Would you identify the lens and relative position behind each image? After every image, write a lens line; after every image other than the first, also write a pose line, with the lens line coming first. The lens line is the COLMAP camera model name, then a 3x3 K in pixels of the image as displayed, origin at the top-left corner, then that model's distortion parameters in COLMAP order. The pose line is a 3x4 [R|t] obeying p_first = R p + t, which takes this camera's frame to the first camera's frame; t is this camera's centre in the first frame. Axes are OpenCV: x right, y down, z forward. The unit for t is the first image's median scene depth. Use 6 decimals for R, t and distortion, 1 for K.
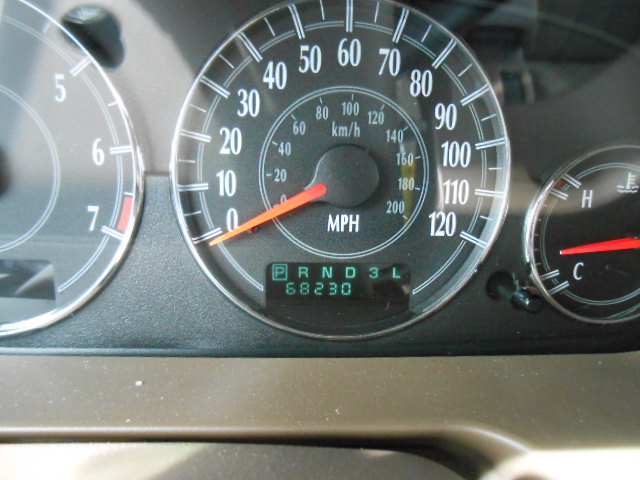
lens RADIAL K [[482.2, 0, 320.3], [0, 482.2, 242.3], [0, 0, 1]] dist [-0.042572, 0.037696]
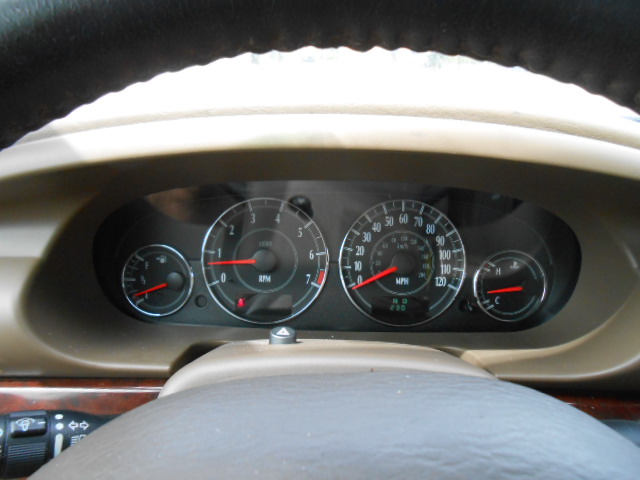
lens RADIAL K [[482.2, 0, 319.7], [0, 482.2, 241.0], [0, 0, 1]] dist [-0.042572, 0.037696]
pose [[0.997059, -0.005980, -0.076401, -0.202756], [-0.005556, 0.988687, -0.149892, 0.143232], [0.076433, 0.149876, 0.985746, -1.691981]]
